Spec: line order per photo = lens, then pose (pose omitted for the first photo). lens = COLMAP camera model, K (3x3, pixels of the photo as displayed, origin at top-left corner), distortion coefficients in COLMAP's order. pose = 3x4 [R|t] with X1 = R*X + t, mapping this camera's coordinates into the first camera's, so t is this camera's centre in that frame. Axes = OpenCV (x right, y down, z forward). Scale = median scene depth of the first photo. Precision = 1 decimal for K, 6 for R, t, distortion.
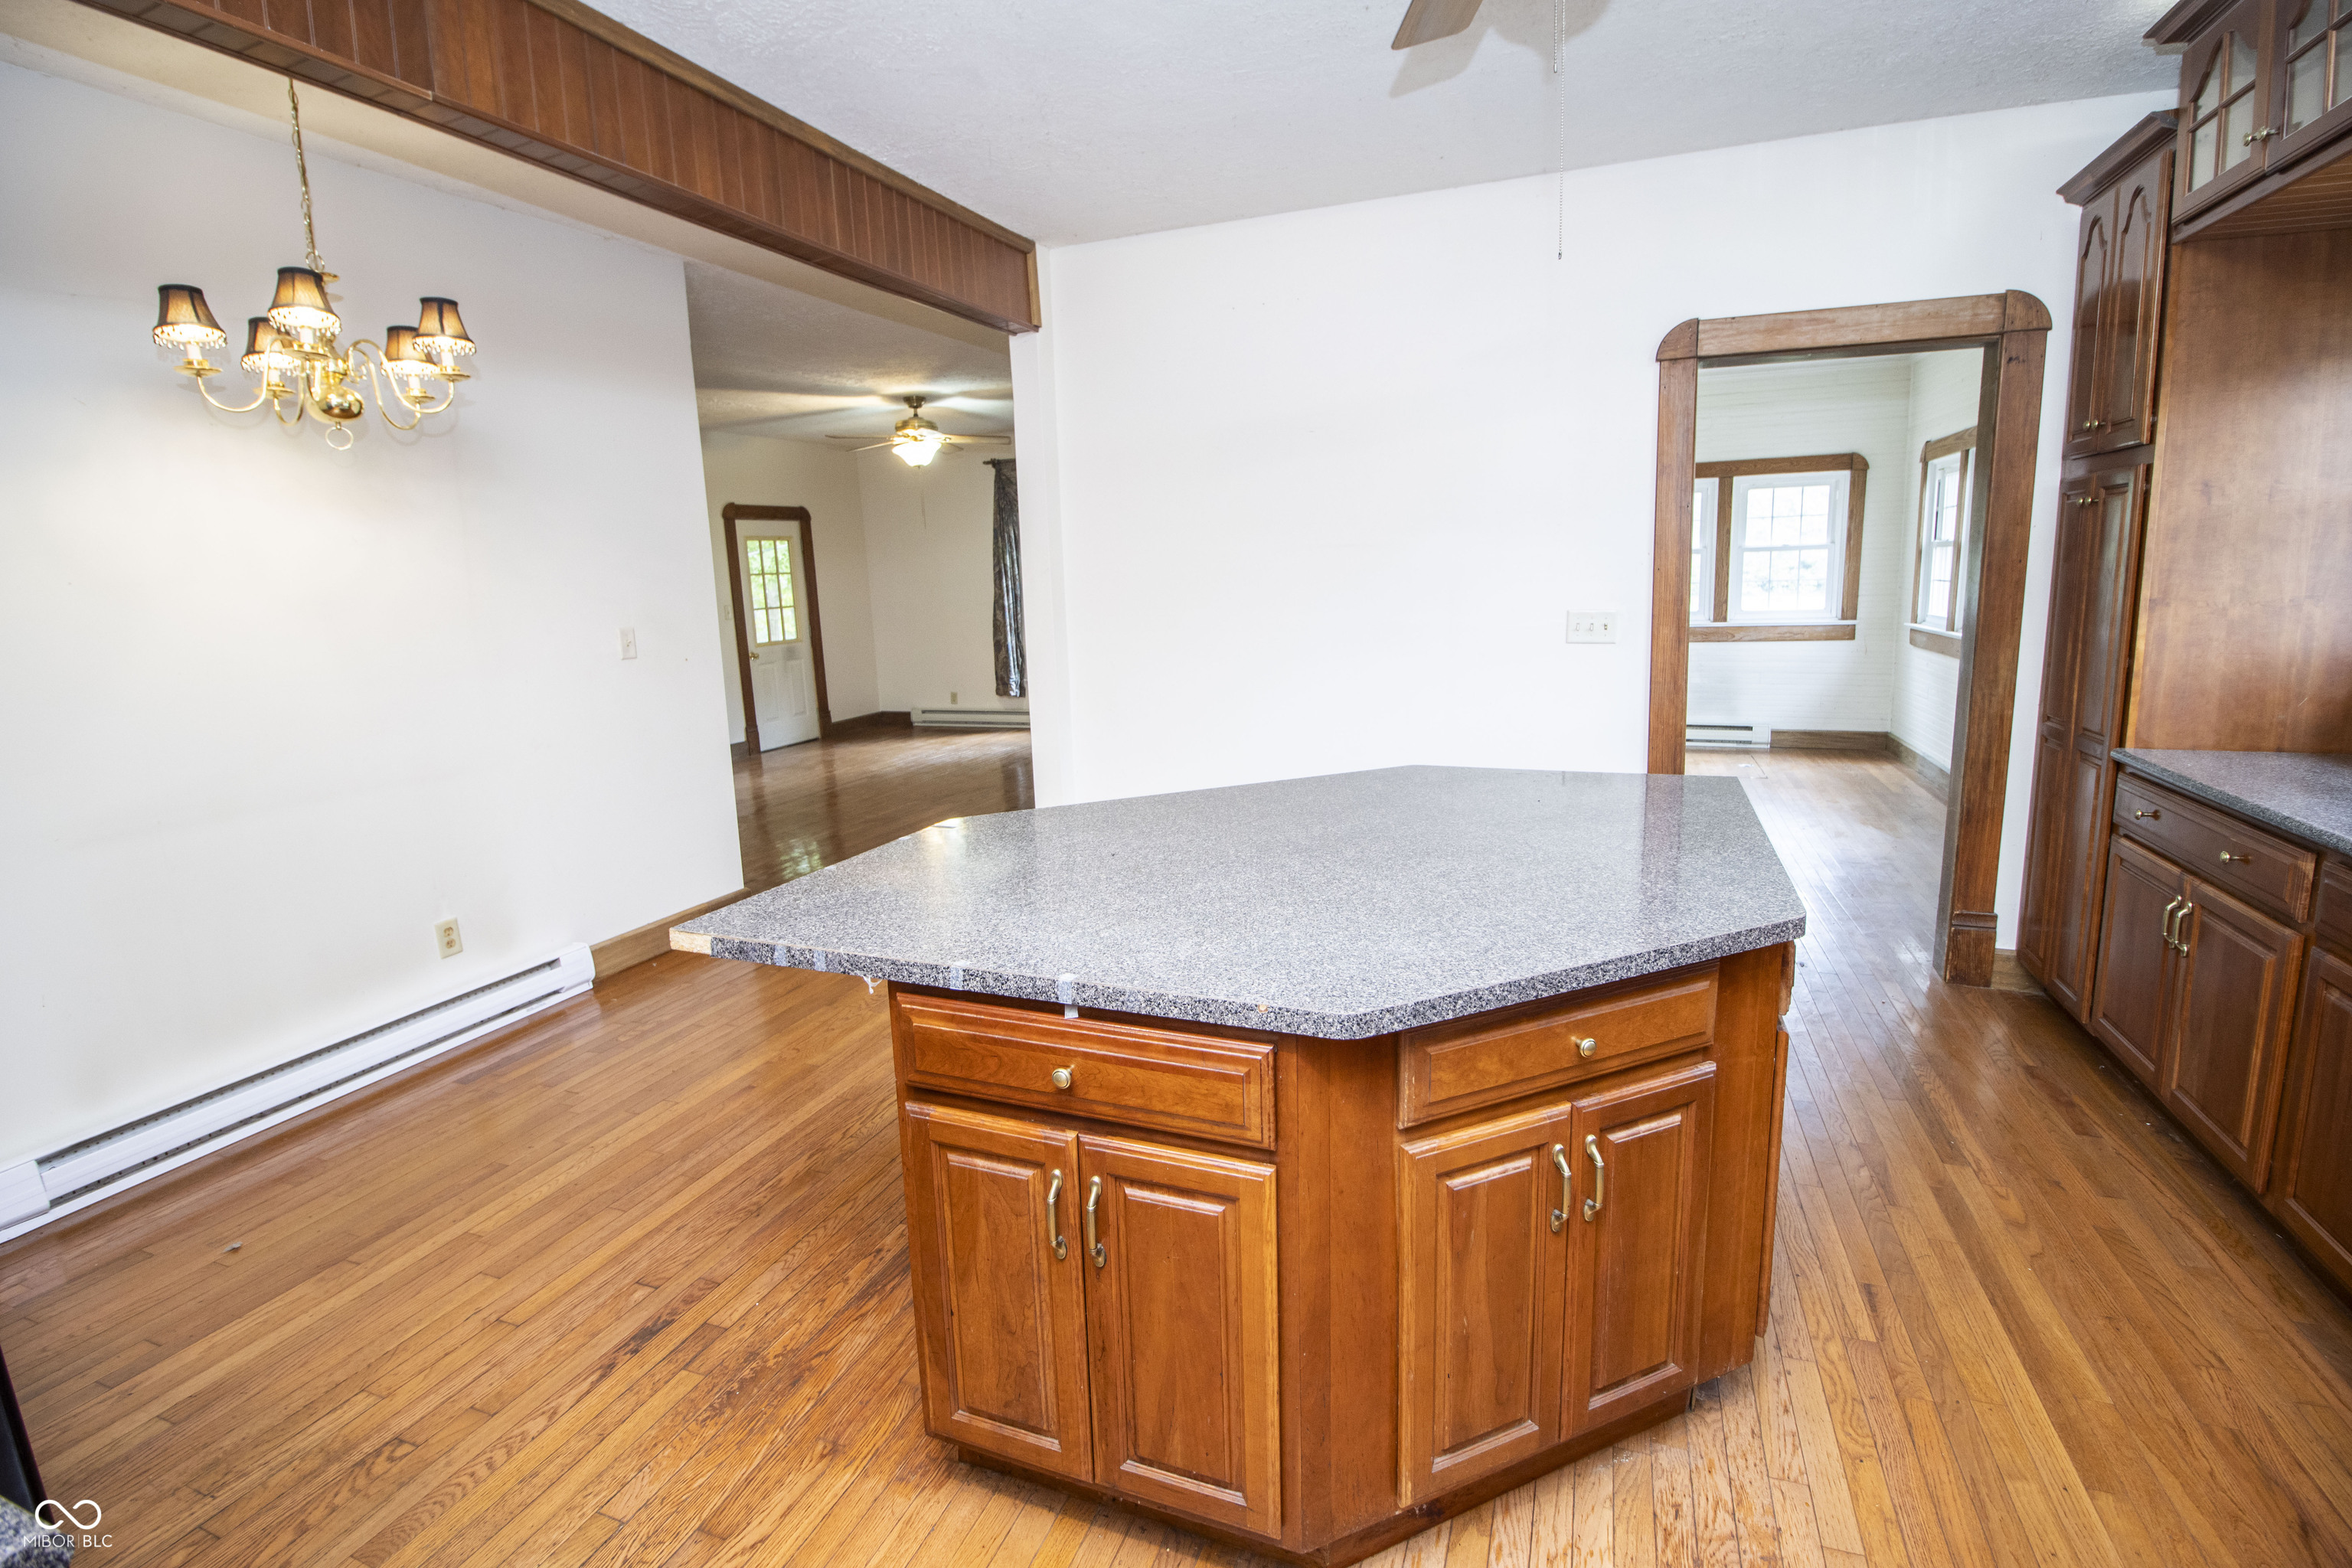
lens RADIAL K [[1089.0, 0, 1184.8], [0, 1089.0, 755.7], [0, 0, 1]] dist [0.001749, -0.013834]
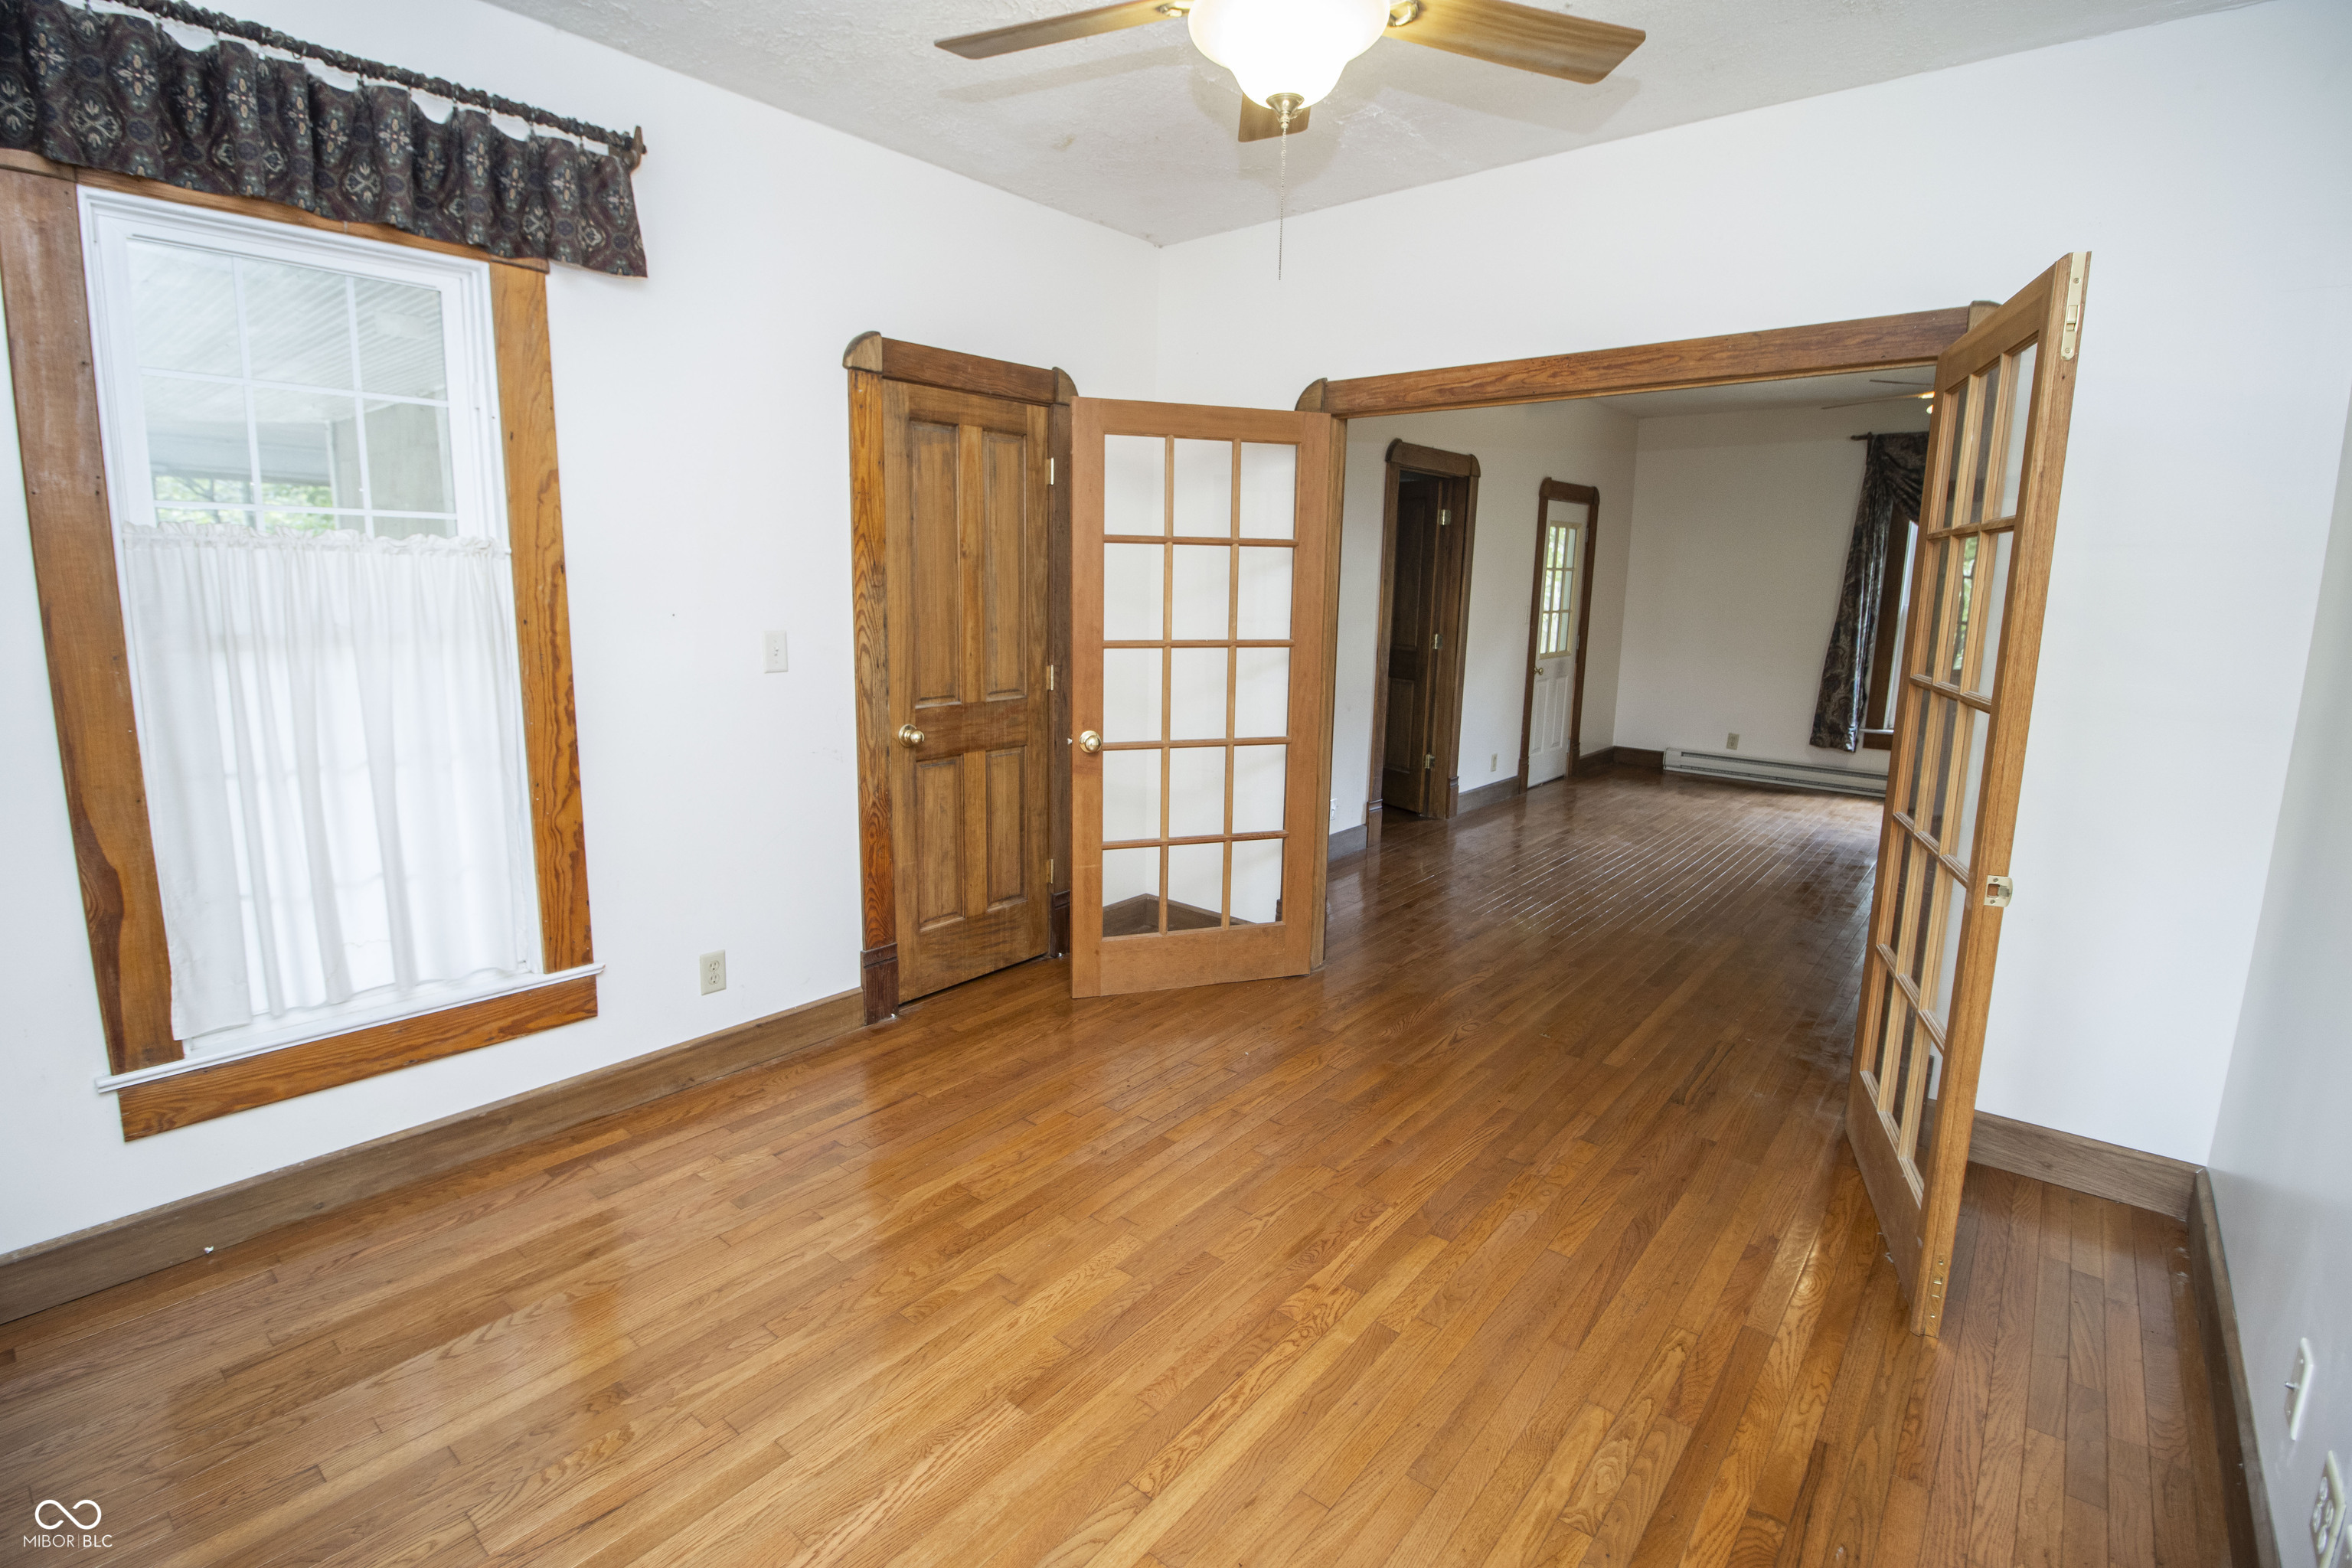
lens RADIAL K [[1089.0, 0, 1184.8], [0, 1089.0, 755.7], [0, 0, 1]] dist [0.001749, -0.013834]
pose [[0.946148, 0.110759, -0.304197, -0.371042], [-0.110894, 0.993689, 0.016890, -0.013573], [0.304148, 0.017753, 0.952459, 0.152971]]
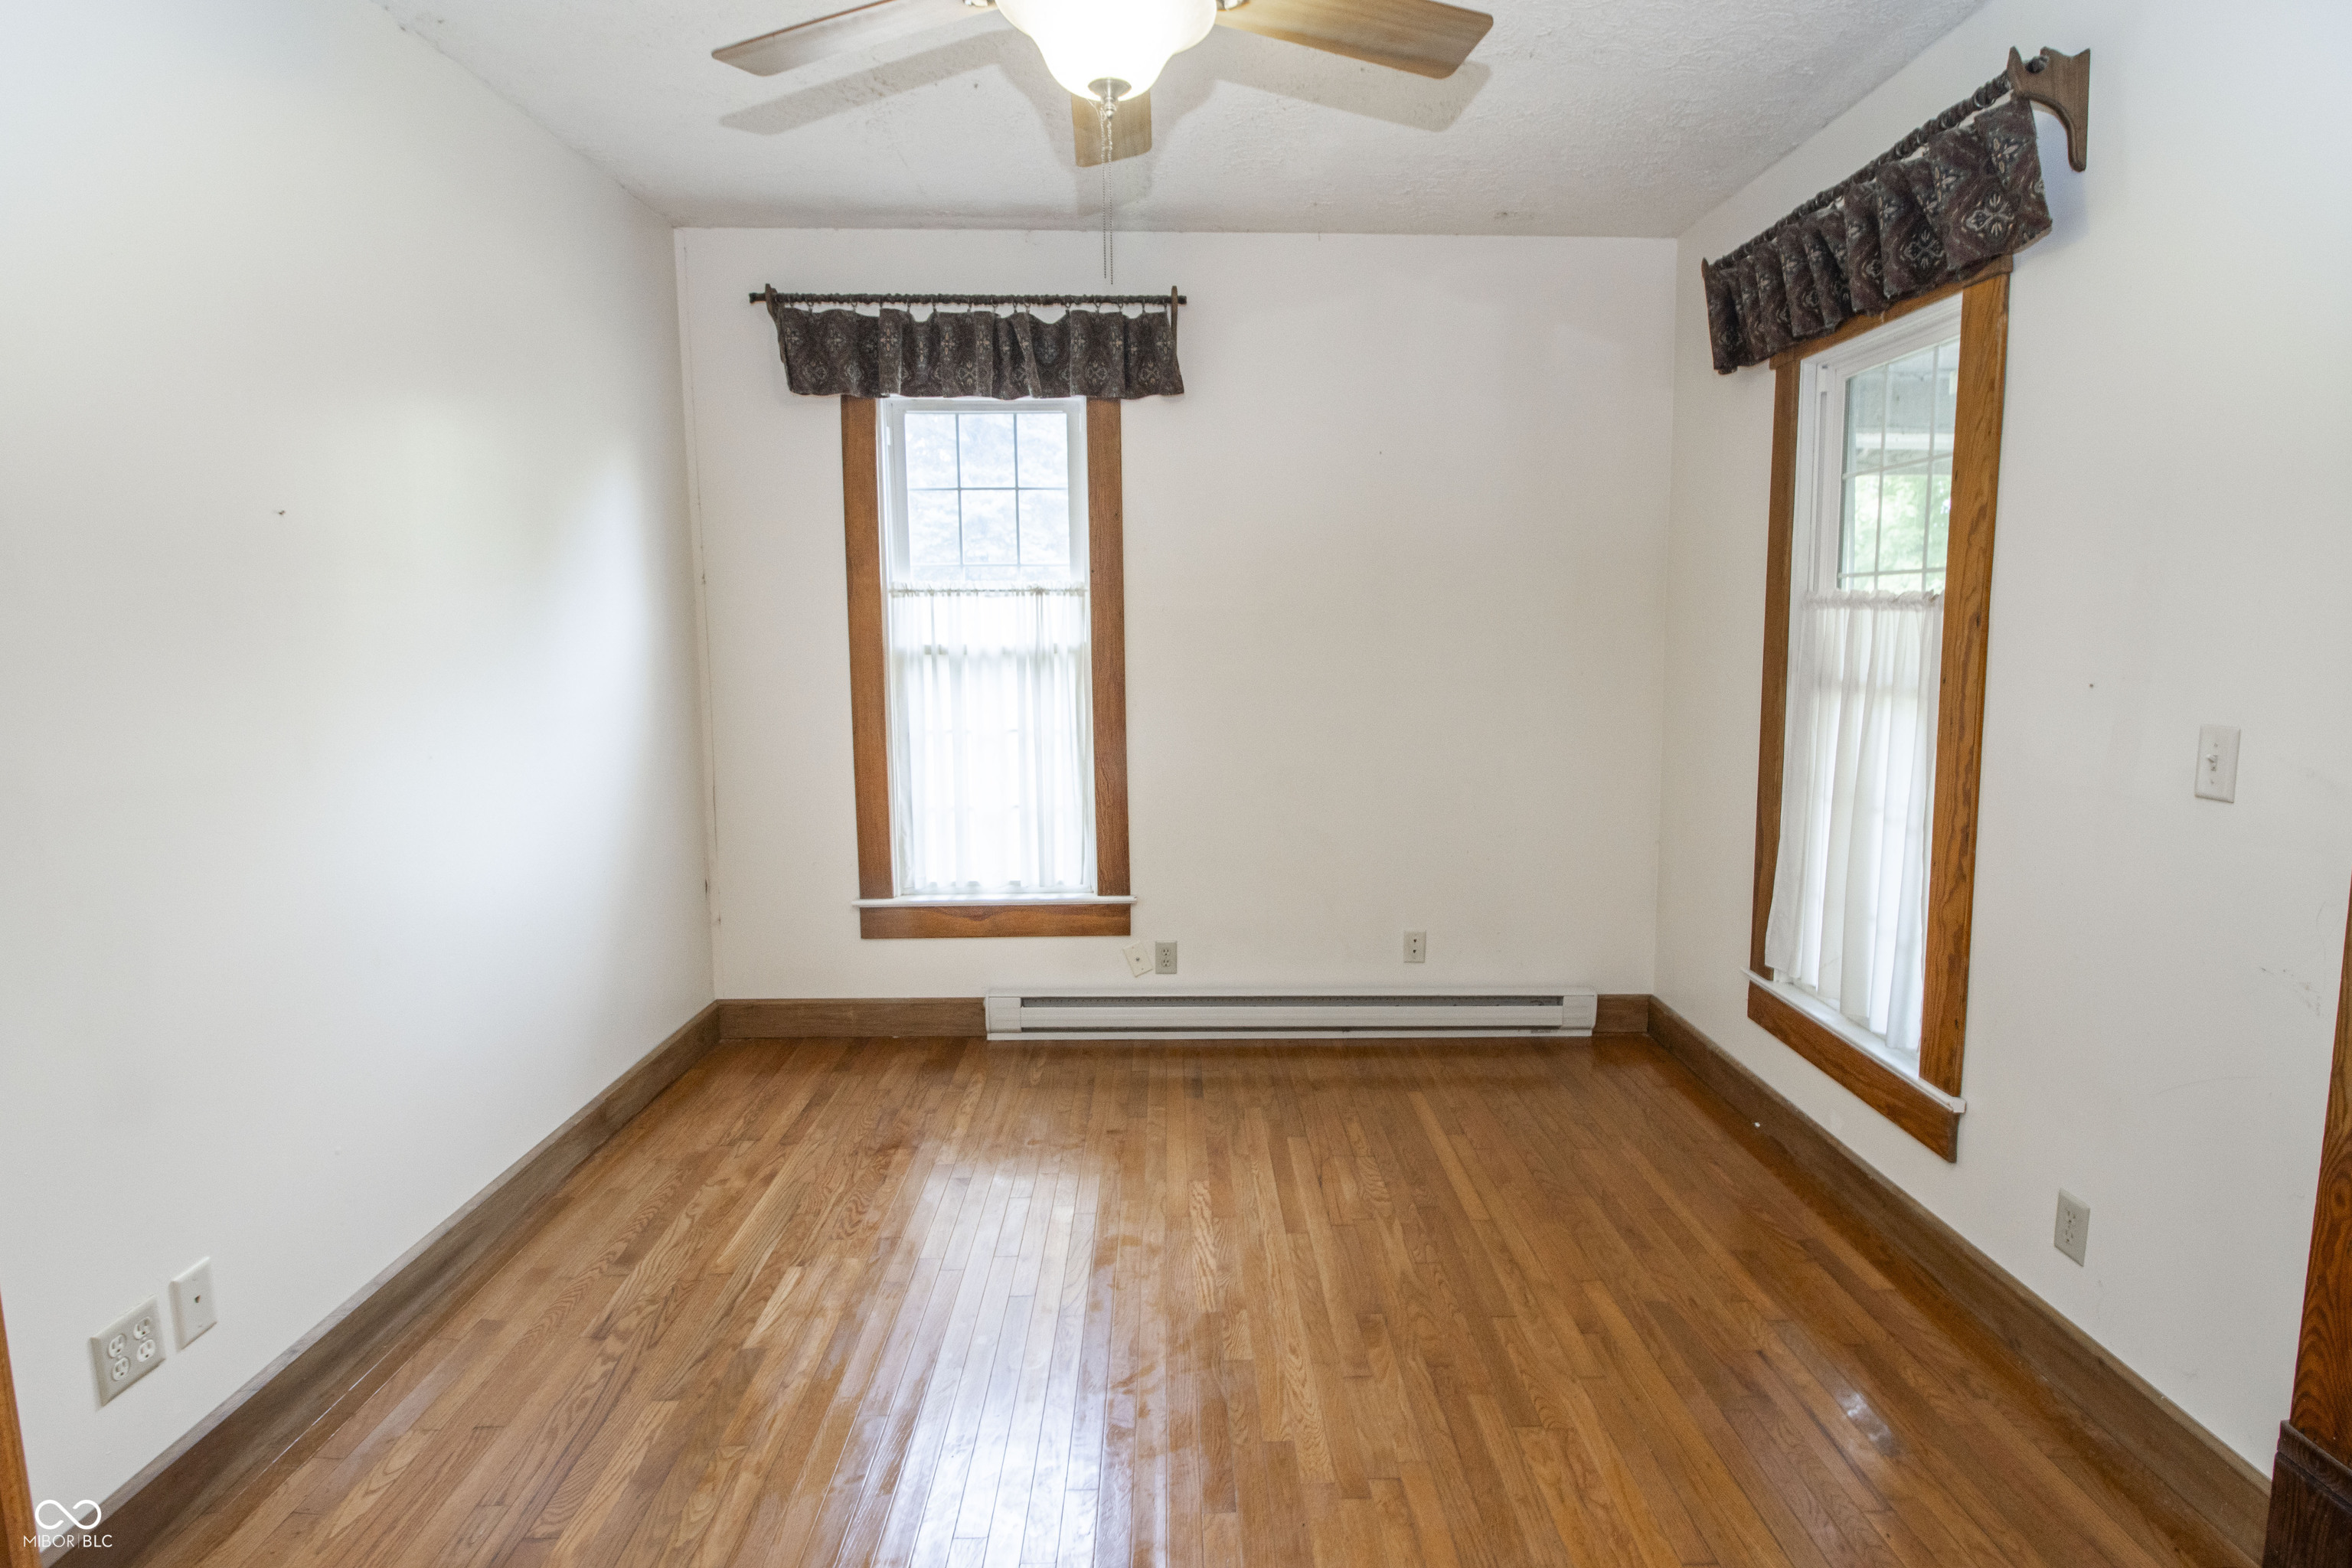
lens RADIAL K [[1173.5, 0, 1195.8], [0, 1173.5, 754.7], [0, 0, 1]] dist [0.000309, -0.012984]
pose [[-0.927690, 0.085519, -0.363424, -0.362484], [-0.019914, 0.960693, 0.276898, -0.075047], [0.372819, 0.264113, -0.889523, 0.525143]]
